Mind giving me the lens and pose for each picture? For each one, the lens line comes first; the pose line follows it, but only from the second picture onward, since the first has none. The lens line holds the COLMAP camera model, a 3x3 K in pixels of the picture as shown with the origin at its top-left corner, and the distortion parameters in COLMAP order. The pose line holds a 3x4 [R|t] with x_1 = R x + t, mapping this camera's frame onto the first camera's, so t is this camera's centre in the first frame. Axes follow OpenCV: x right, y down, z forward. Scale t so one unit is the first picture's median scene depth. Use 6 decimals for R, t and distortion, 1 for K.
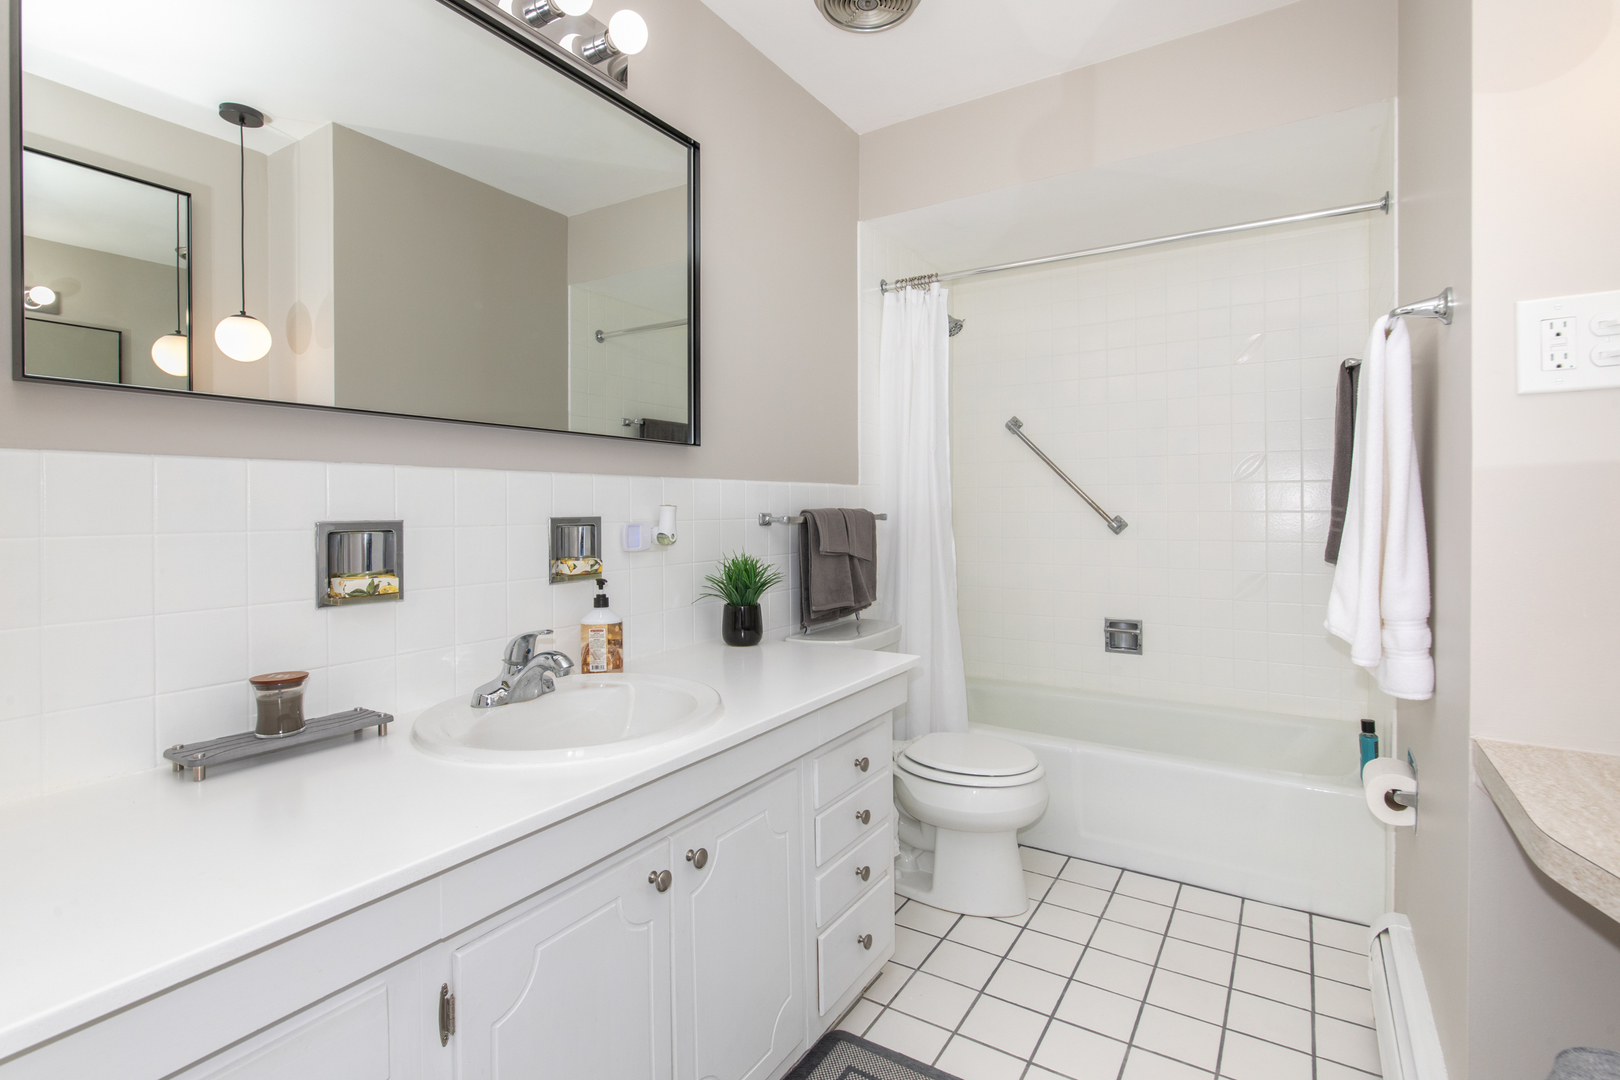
lens RADIAL K [[767.4, 0, 808.2], [0, 767.4, 509.9], [0, 0, 1]] dist [-0.002093, -0.000151]
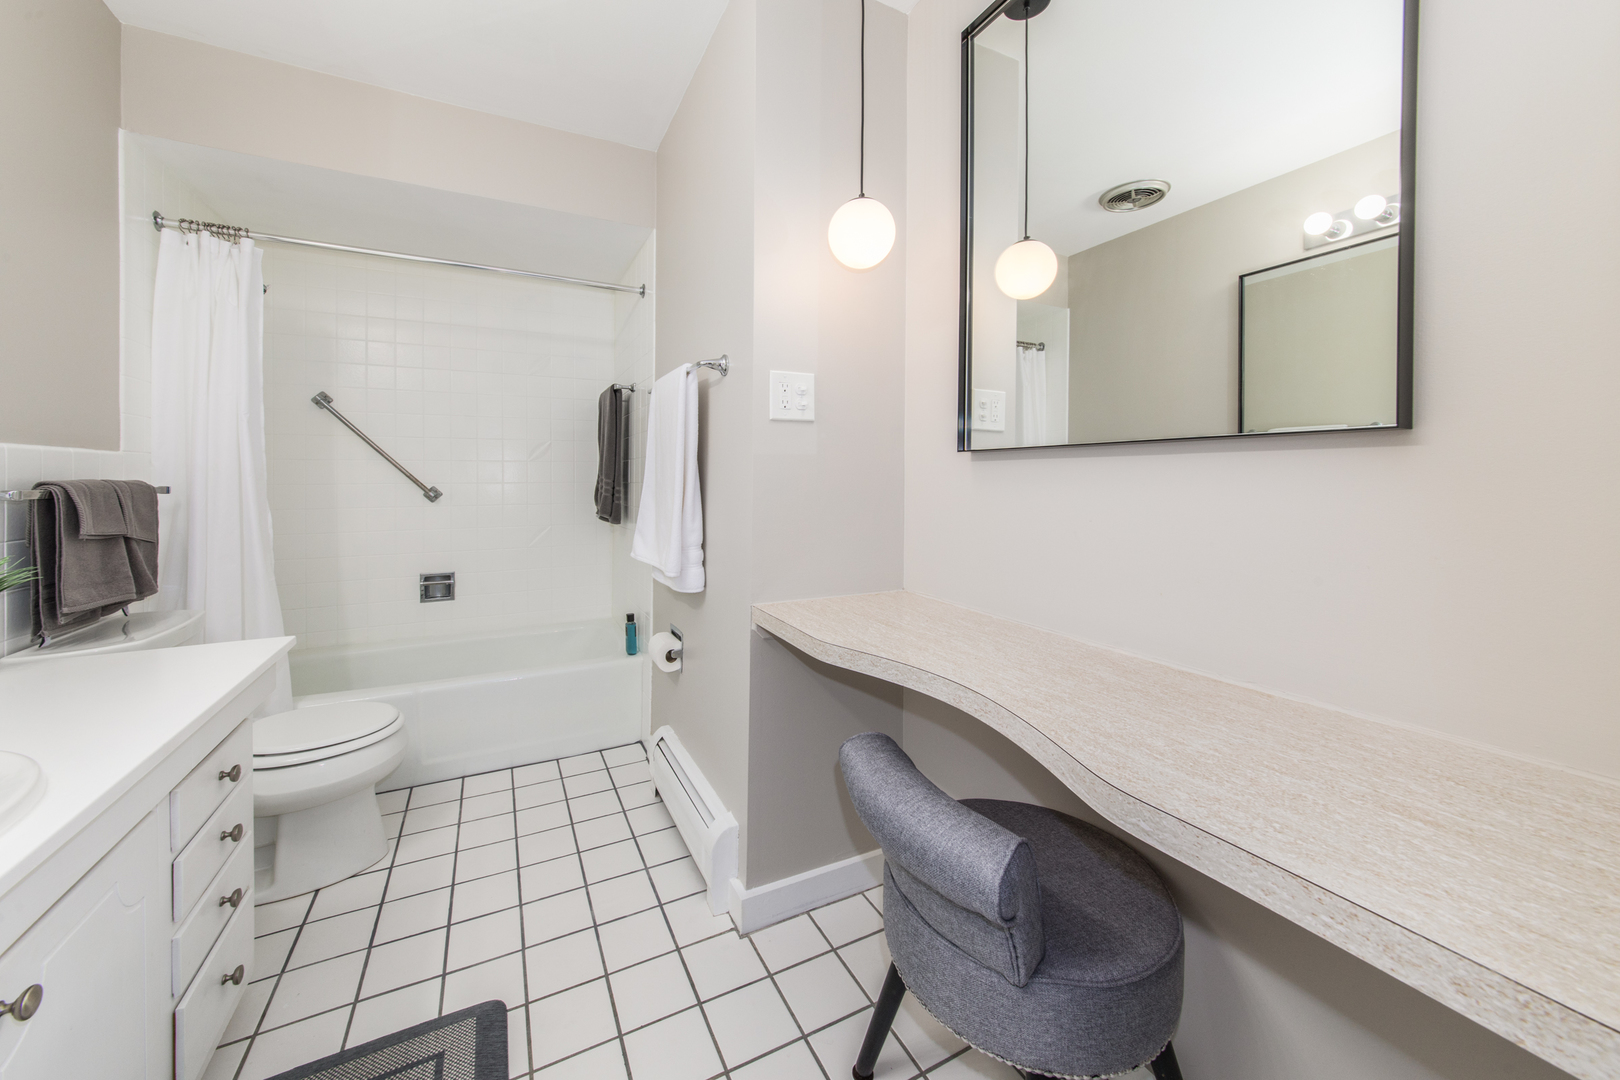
lens RADIAL K [[589.2, 0, 779.4], [0, 589.2, 481.5], [0, 0, 1]] dist [0.003125, -0.000014]
pose [[0.526113, -0.000894, 0.850414, -0.114160], [0.001261, 0.999999, 0.000272, 0.000291], [-0.850414, 0.000930, 0.526113, 0.077865]]
